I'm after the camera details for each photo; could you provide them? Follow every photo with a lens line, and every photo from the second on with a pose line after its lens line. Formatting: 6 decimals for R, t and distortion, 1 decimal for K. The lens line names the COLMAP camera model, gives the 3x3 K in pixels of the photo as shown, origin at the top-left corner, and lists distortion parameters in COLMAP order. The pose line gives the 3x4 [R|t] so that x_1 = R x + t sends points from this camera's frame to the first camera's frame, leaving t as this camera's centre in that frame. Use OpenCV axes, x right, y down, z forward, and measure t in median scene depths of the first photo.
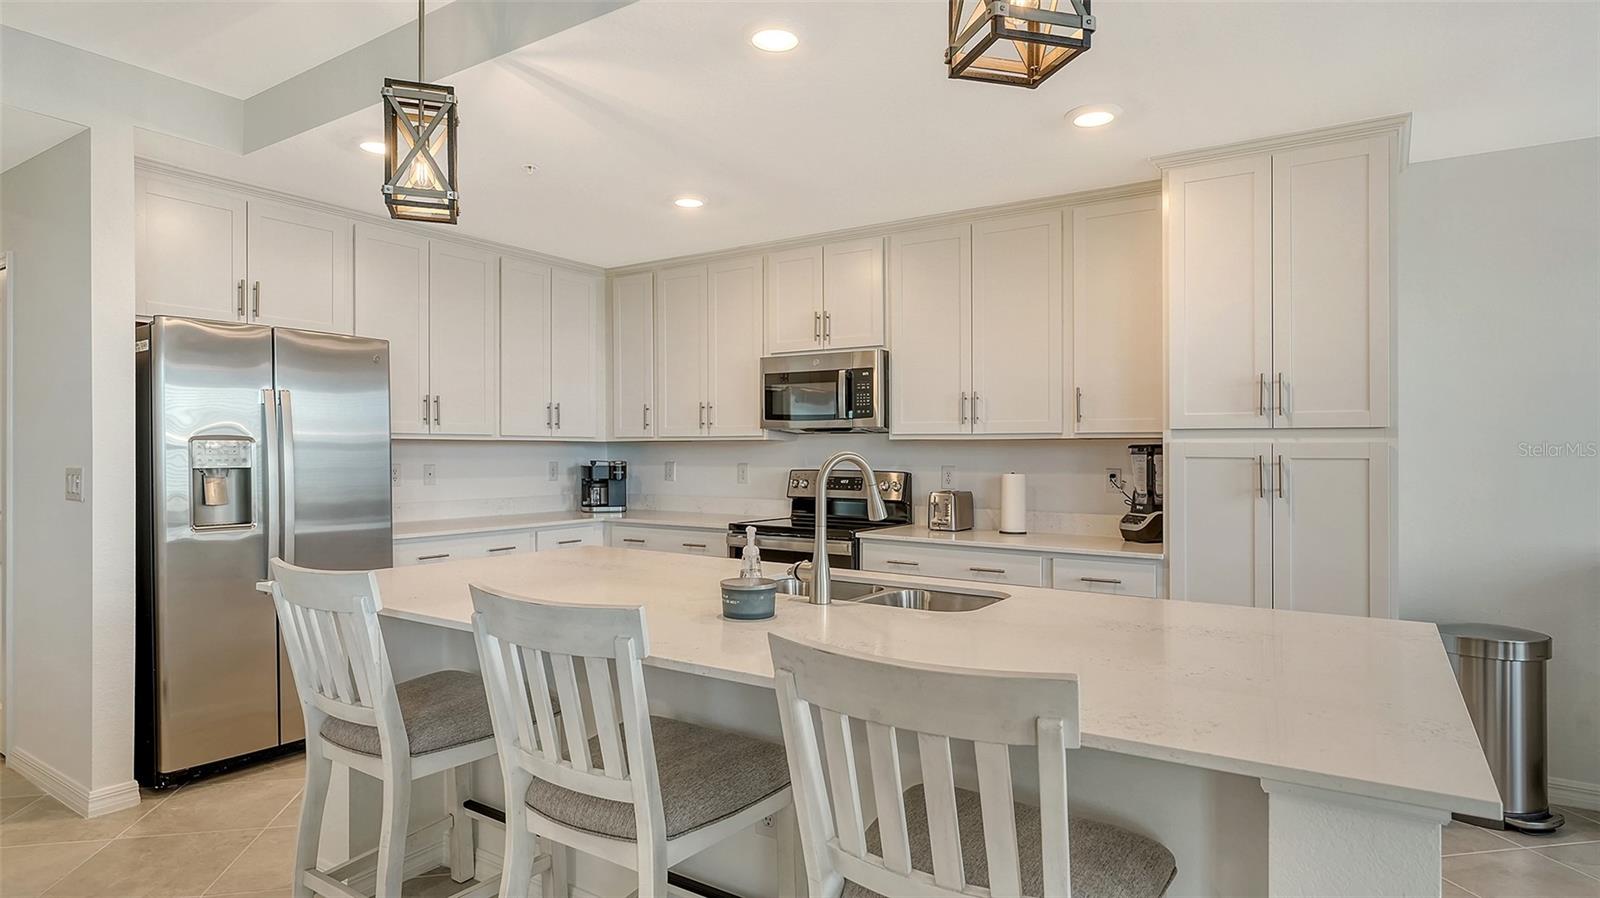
lens RADIAL K [[864.6, 0, 826.2], [0, 864.6, 443.3], [0, 0, 1]] dist [-0.003546, 0.001056]
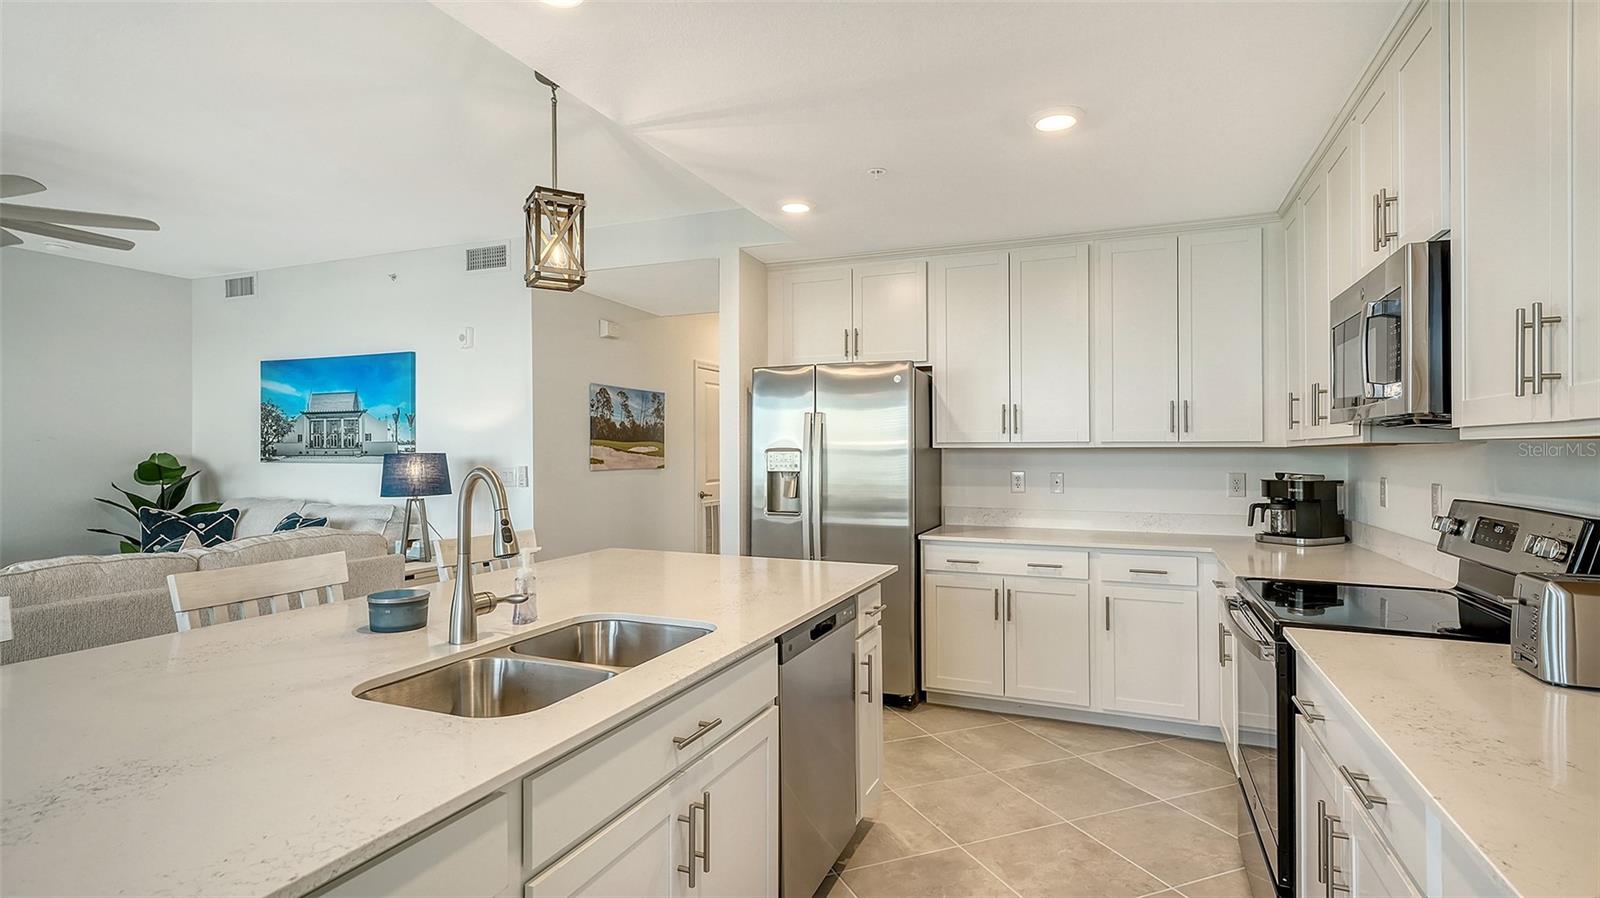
lens RADIAL K [[790.0, 0, 719.8], [0, 790.0, 439.8], [0, 0, 1]] dist [0.002894, -0.002808]
pose [[0.164956, -0.018123, -0.986134, 0.589556], [0.006621, 0.999829, -0.017267, 0.000454], [0.986279, -0.003681, 0.165047, 0.749306]]
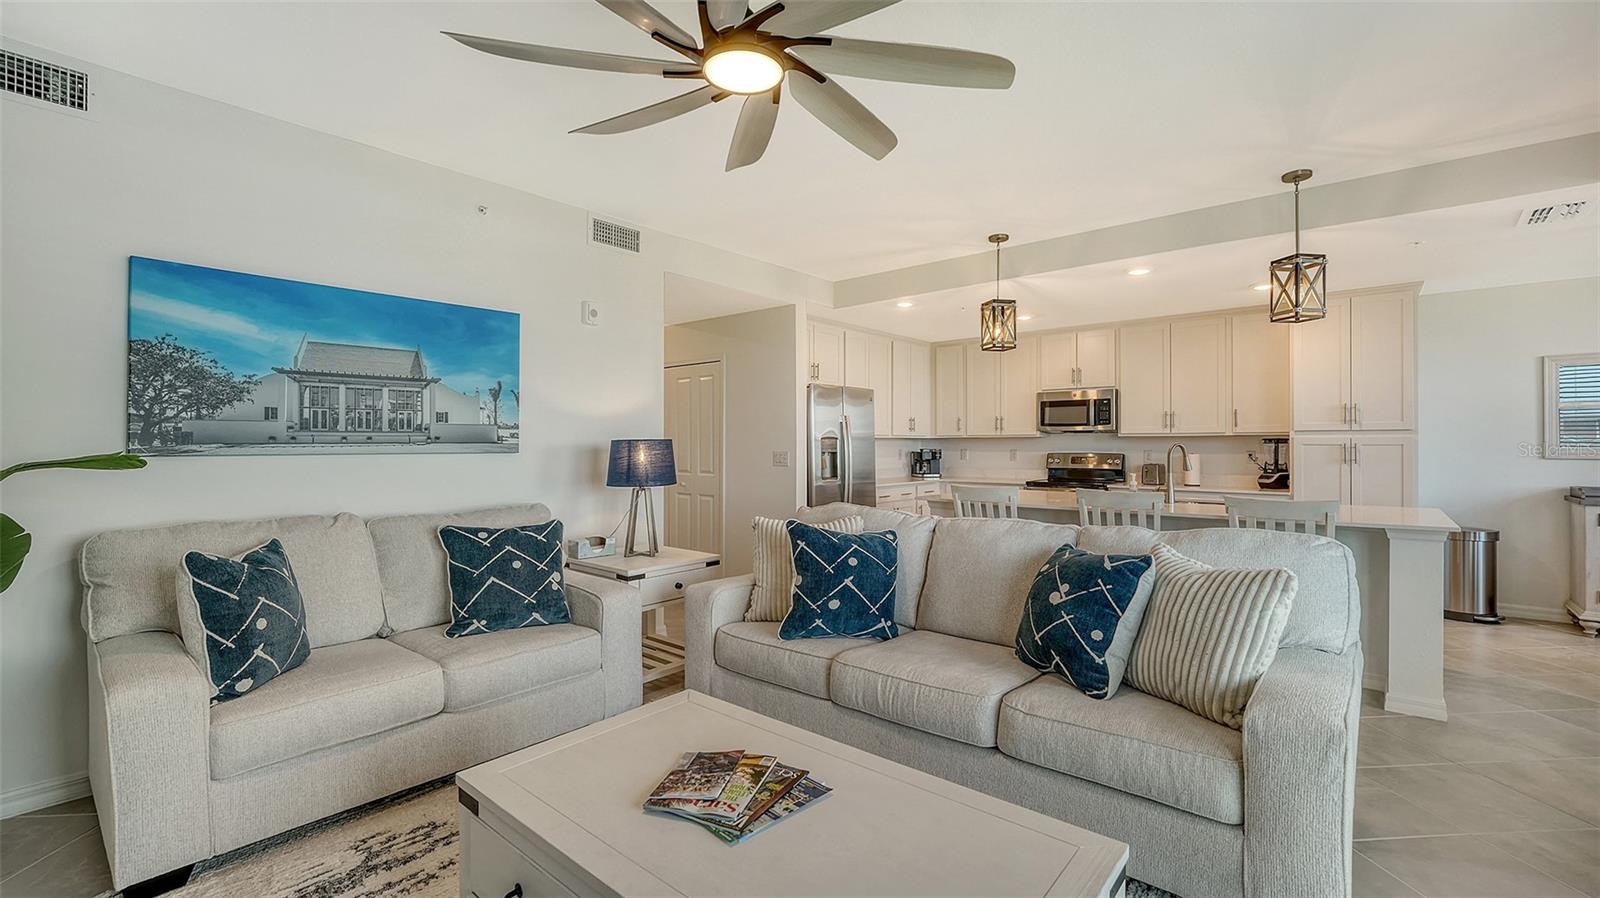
lens RADIAL K [[702.6, 0, 800.6], [0, 702.6, 443.3], [0, 0, 1]] dist [-0.006154, -0.001438]
pose [[0.992695, -0.004426, -0.120567, -0.433743], [0.005230, 0.999966, 0.006352, -0.002584], [0.120535, -0.006936, 0.992685, -0.602986]]
